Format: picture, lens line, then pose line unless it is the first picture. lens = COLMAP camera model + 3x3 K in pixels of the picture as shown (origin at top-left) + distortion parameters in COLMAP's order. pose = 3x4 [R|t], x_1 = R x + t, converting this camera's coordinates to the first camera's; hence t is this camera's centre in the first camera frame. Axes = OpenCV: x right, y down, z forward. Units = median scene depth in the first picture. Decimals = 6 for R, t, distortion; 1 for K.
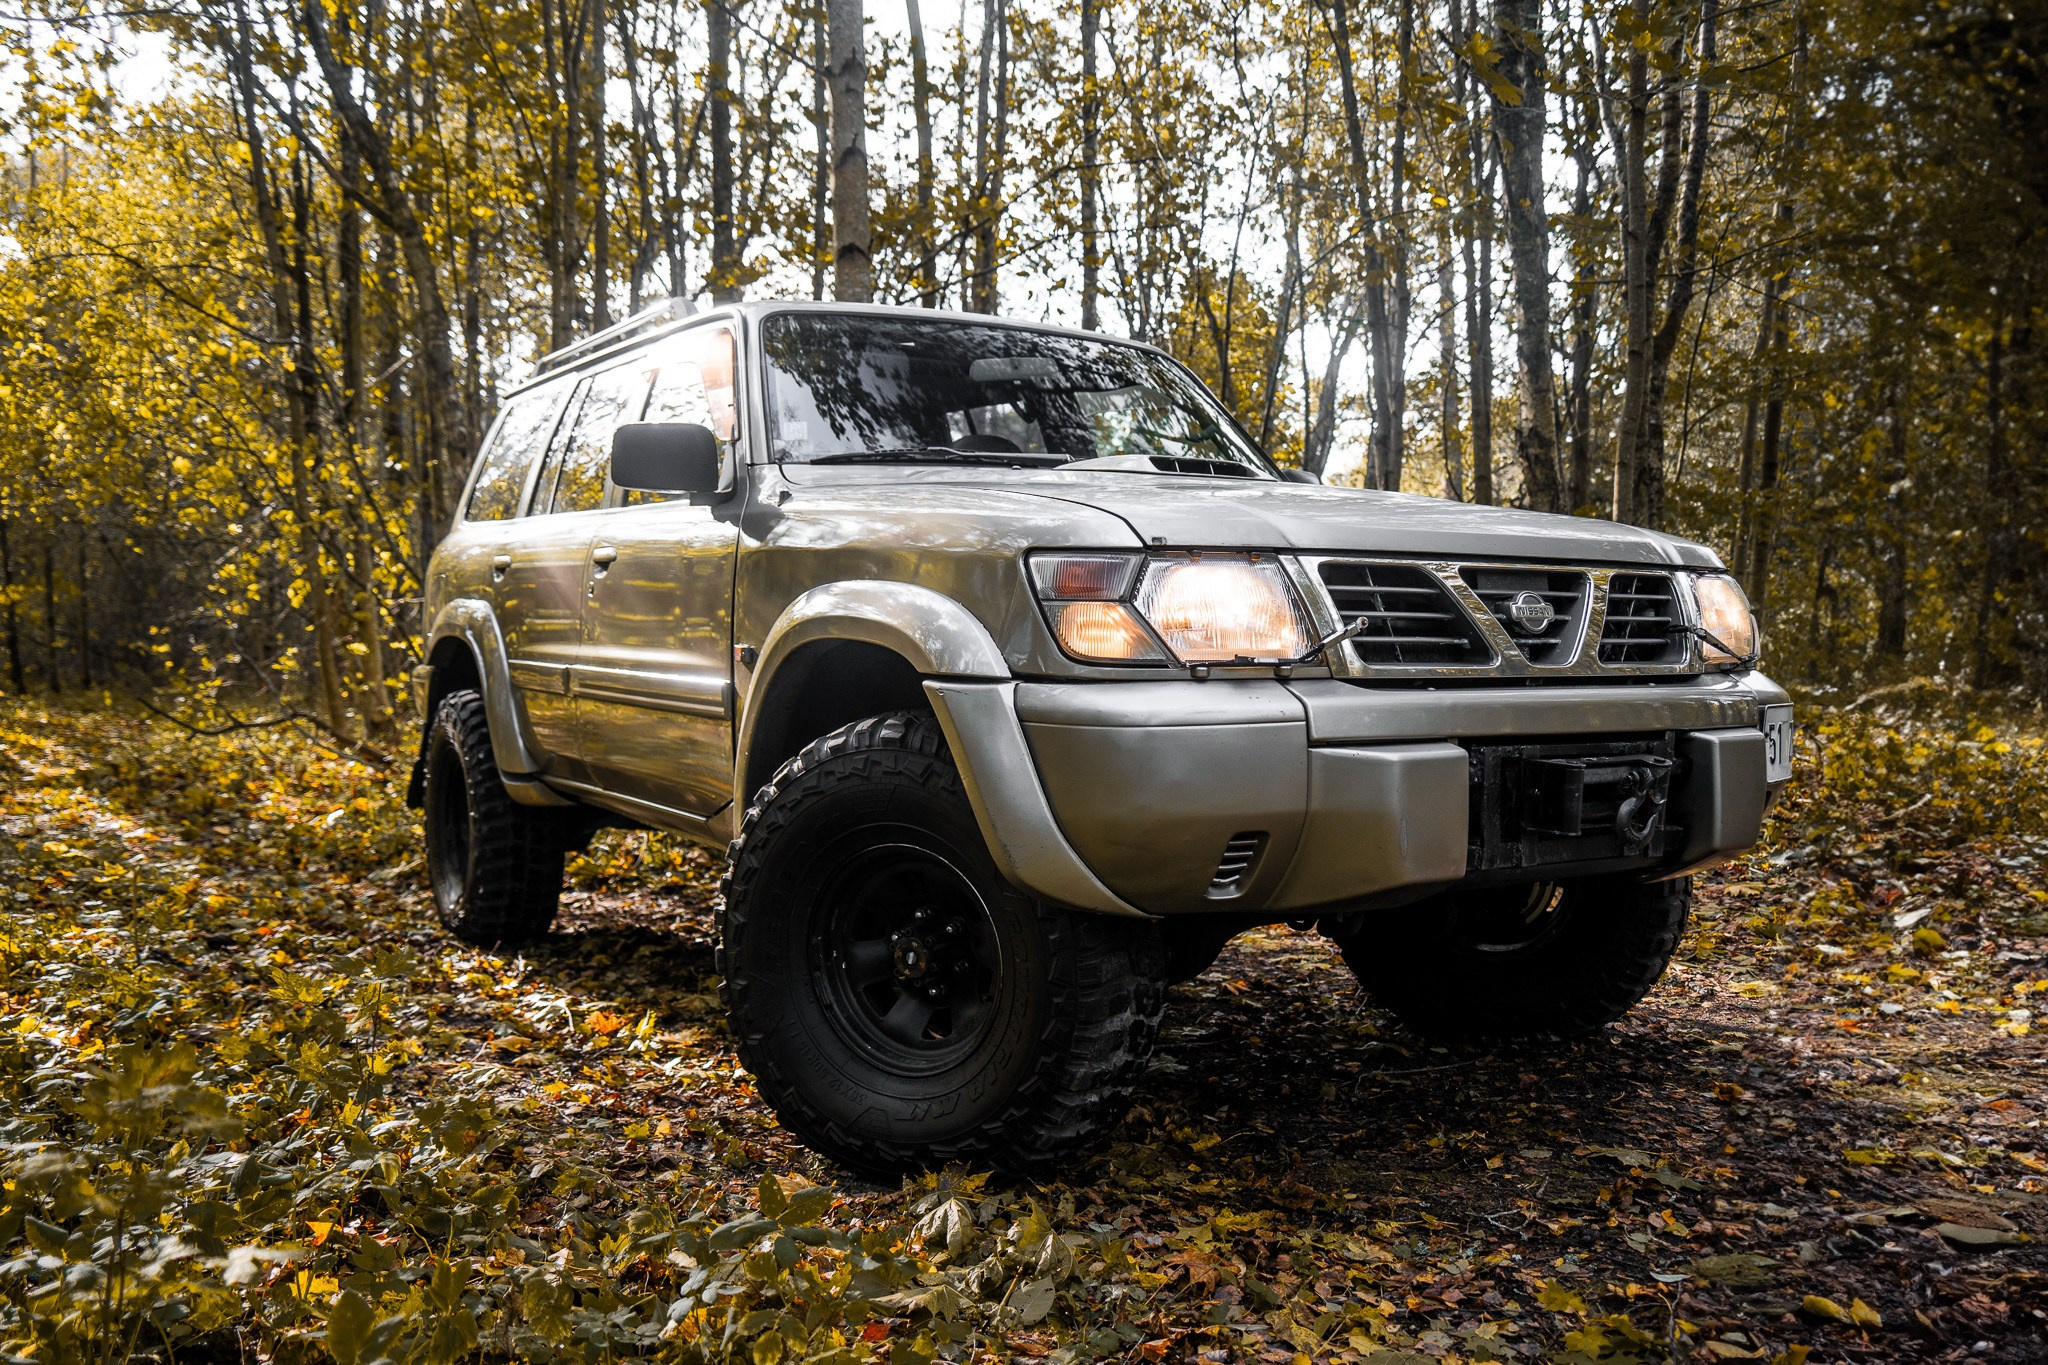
lens RADIAL K [[1647.4, 0, 1024.0], [0, 1647.4, 682.5], [0, 0, 1]] dist [-0.042677, 0.005212]
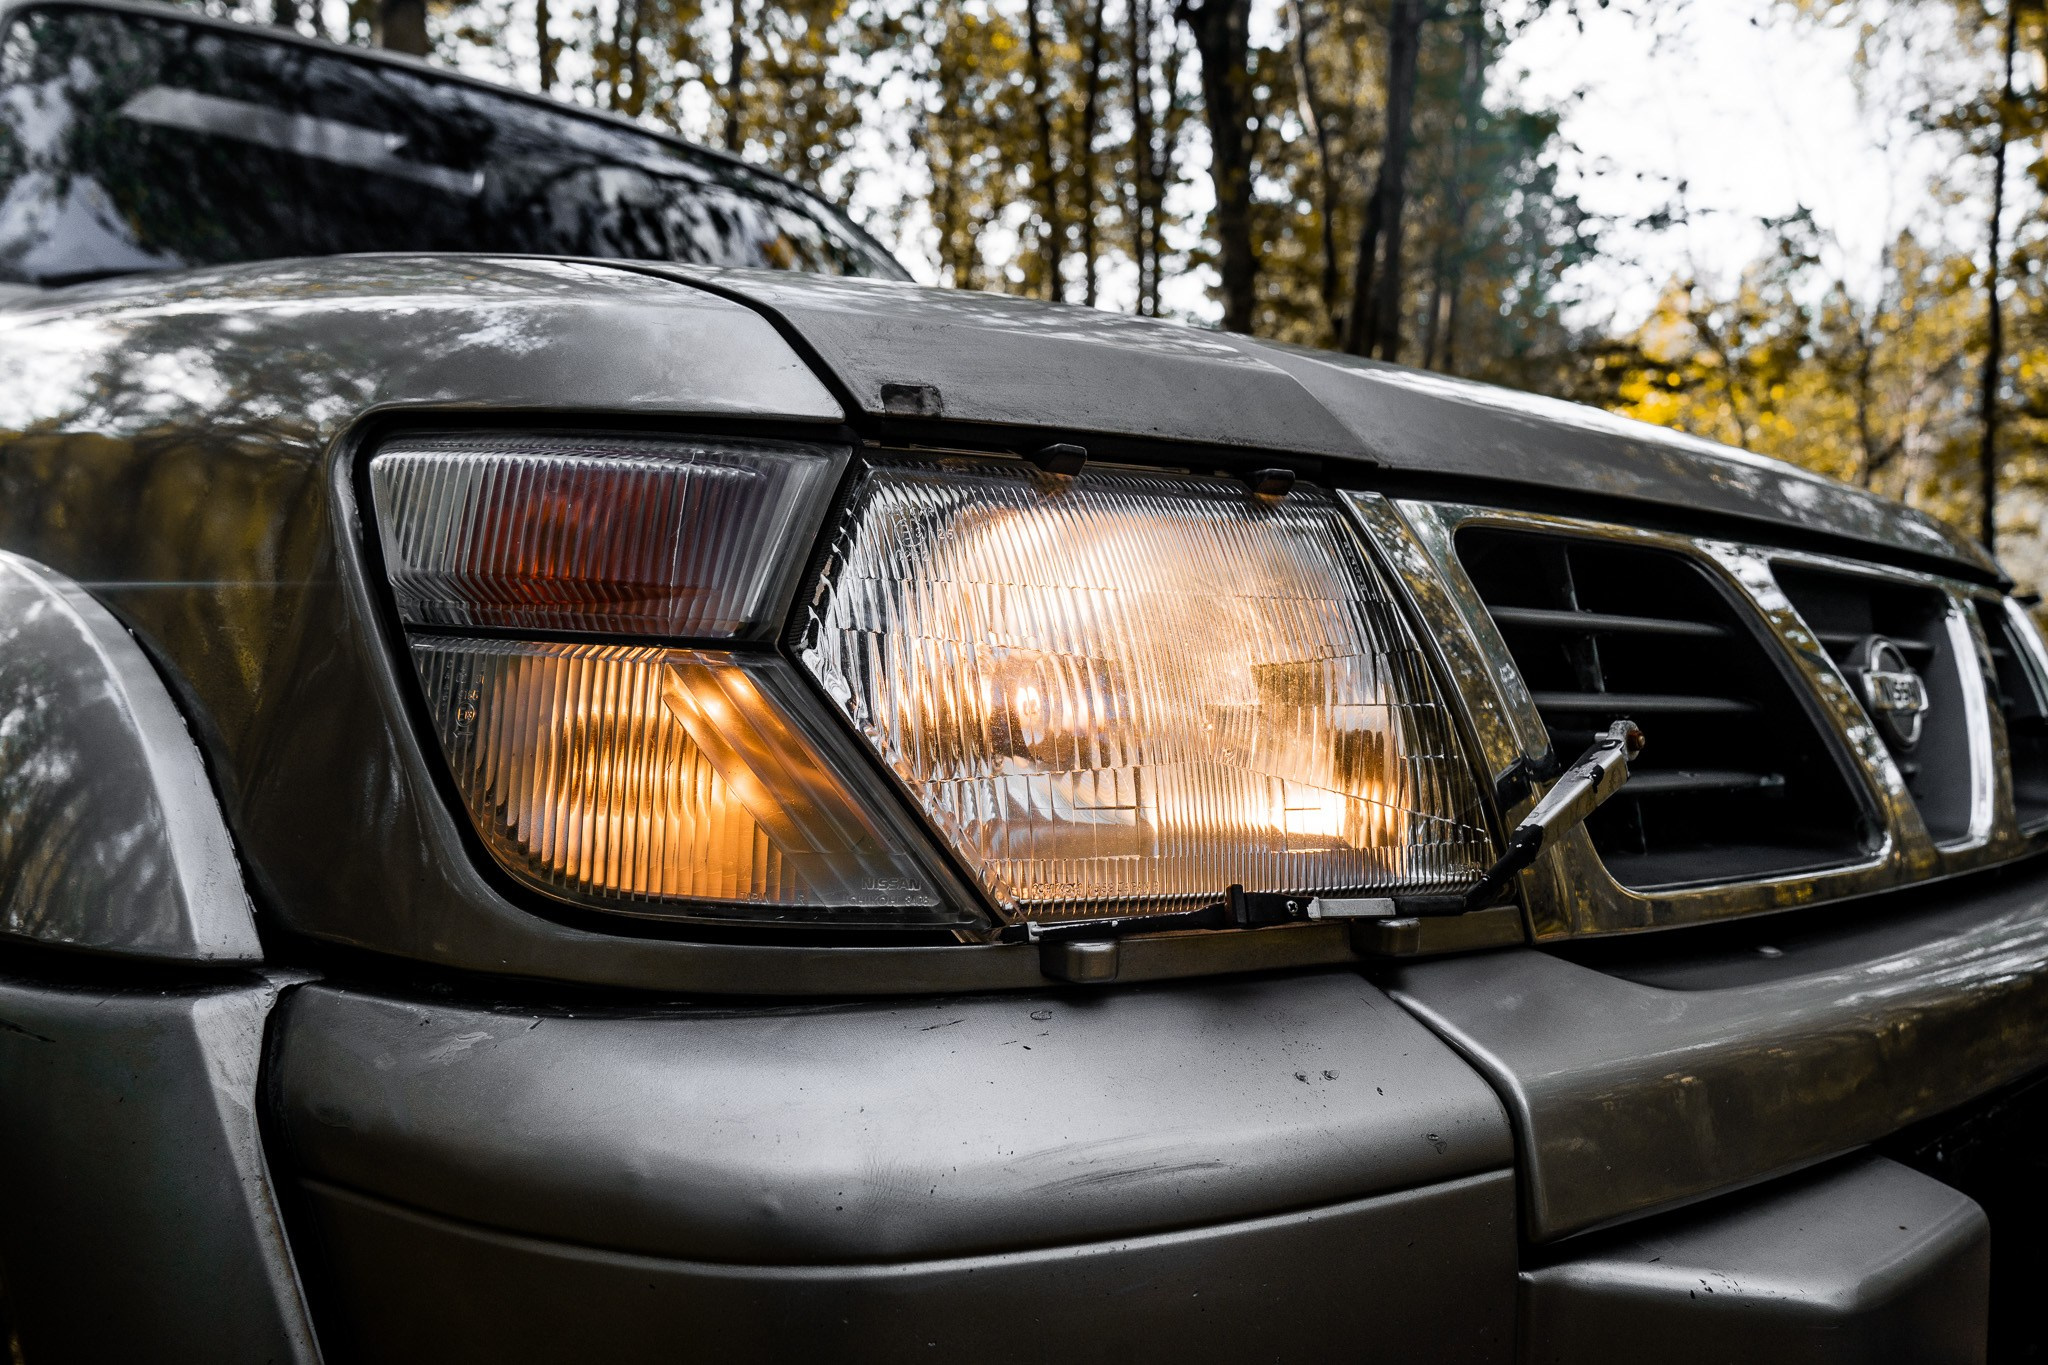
lens RADIAL K [[1647.4, 0, 1024.0], [0, 1647.4, 682.5], [0, 0, 1]] dist [-0.042677, 0.005212]
pose [[0.974759, 0.018459, 0.222496, 0.045023], [-0.016224, 0.999798, -0.011870, -0.041693], [-0.222670, 0.007960, 0.974861, 0.754234]]
